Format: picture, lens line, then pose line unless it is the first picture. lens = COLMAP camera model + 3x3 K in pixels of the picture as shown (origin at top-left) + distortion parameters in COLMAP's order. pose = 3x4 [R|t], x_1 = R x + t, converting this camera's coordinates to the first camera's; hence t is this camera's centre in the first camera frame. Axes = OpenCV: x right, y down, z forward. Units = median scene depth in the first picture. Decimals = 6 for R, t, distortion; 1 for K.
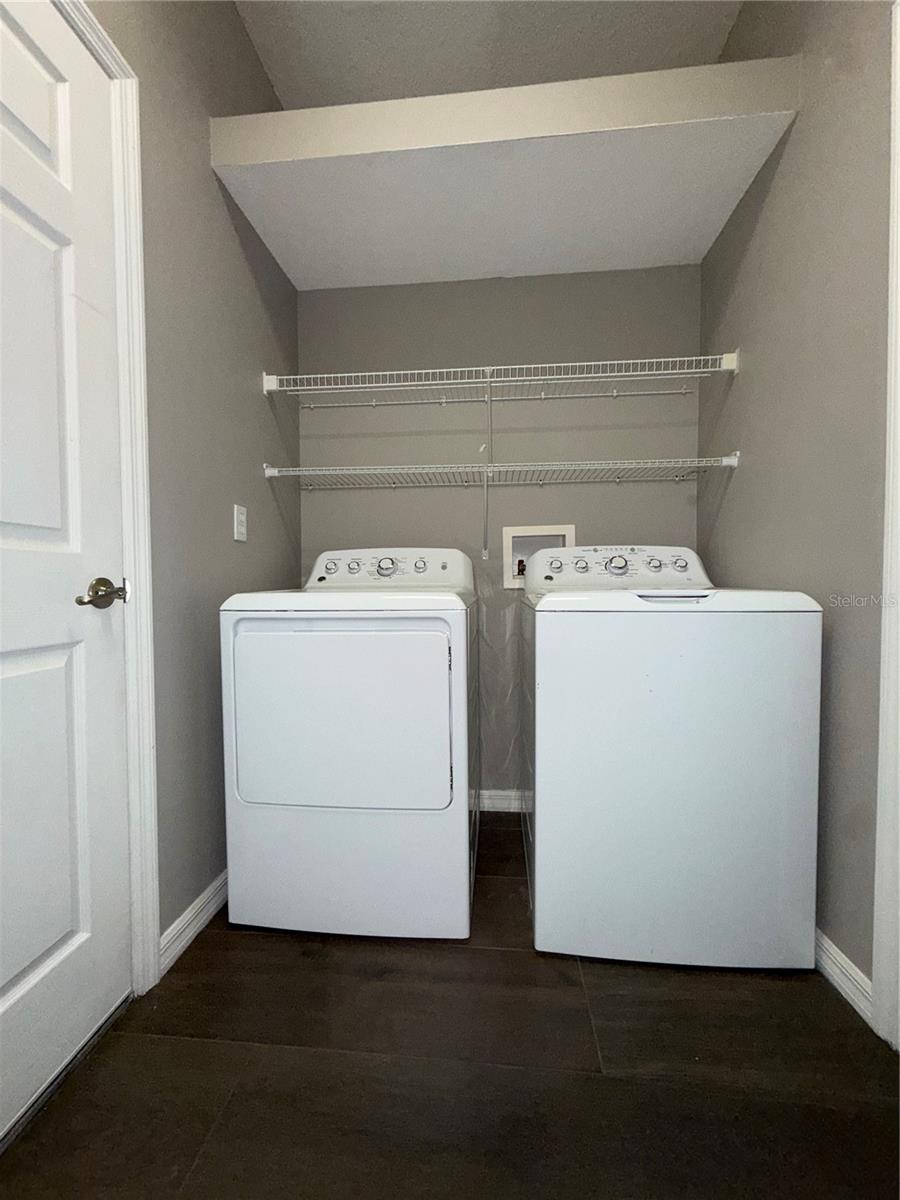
lens RADIAL K [[473.5, 0, 449.7], [0, 473.5, 599.0], [0, 0, 1]] dist [-0.000916, 0.000463]
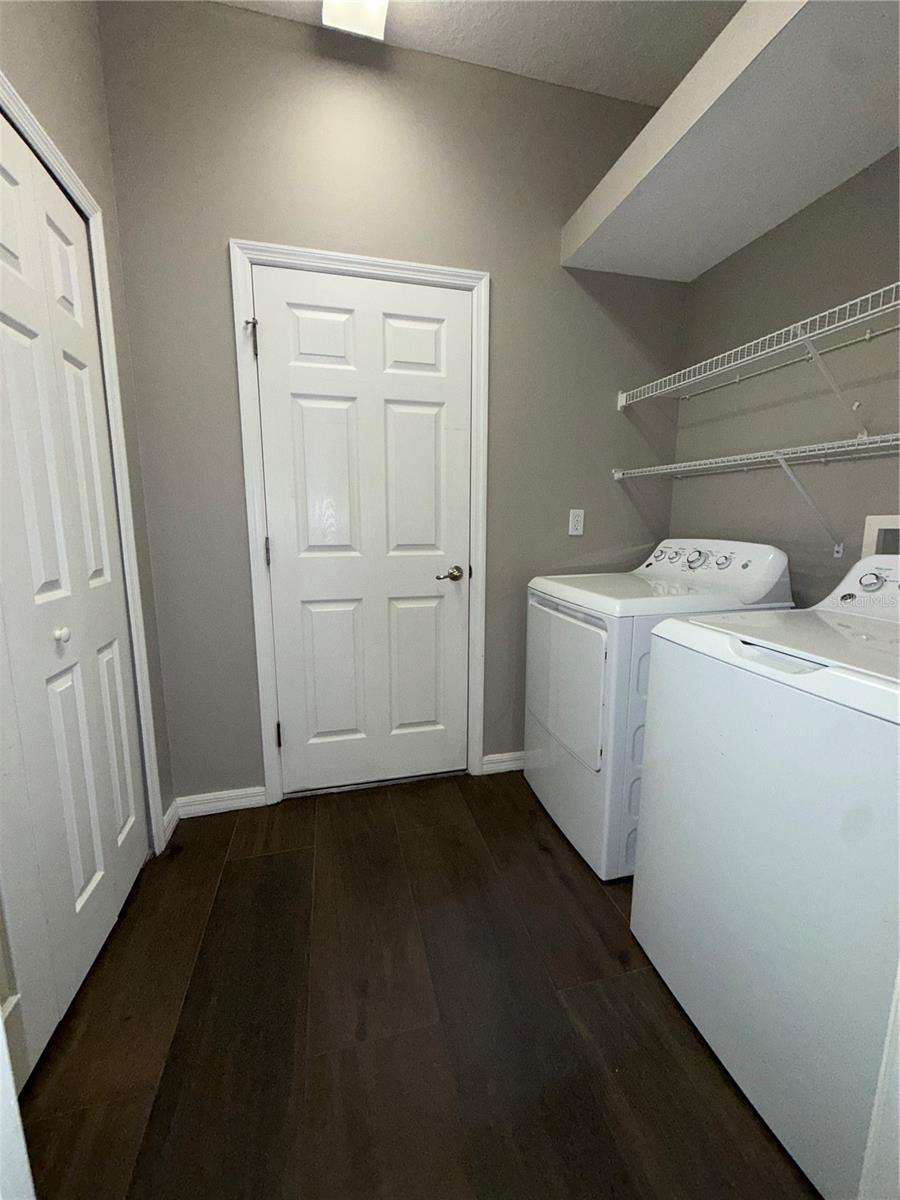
lens RADIAL K [[473.5, 0, 448.8], [0, 473.5, 602.3], [0, 0, 1]] dist [-0.000916, 0.000463]
pose [[0.333865, 0.169252, -0.927302, 0.980397], [-0.038896, 0.985384, 0.165849, -0.190920], [0.941818, -0.019303, 0.335568, 0.244976]]
